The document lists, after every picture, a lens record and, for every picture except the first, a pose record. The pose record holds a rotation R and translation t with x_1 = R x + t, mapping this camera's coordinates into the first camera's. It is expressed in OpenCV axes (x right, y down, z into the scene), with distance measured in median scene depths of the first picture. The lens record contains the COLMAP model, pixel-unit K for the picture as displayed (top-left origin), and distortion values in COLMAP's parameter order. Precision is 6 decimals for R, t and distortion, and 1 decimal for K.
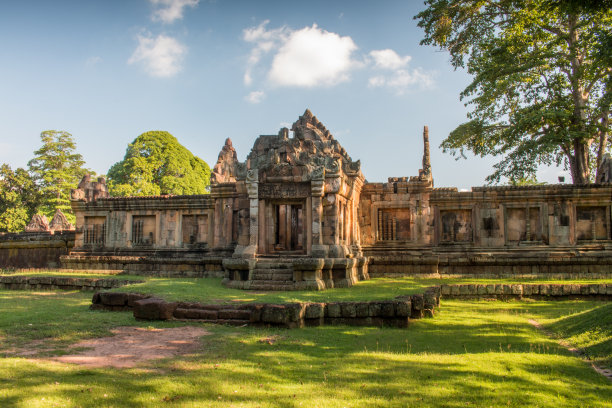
lens RADIAL K [[499.5, 0, 306.0], [0, 499.5, 204.0], [0, 0, 1]] dist [-0.162564, 0.134190]
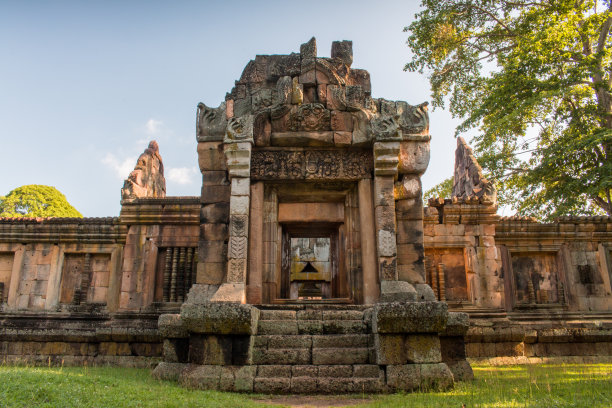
lens RADIAL K [[499.5, 0, 306.0], [0, 499.5, 204.0], [0, 0, 1]] dist [-0.162564, 0.134190]
pose [[0.977014, 0.062488, 0.203811, -0.109804], [-0.022000, 0.980524, -0.195164, 0.078204], [-0.212037, 0.186195, 0.959360, 0.457471]]
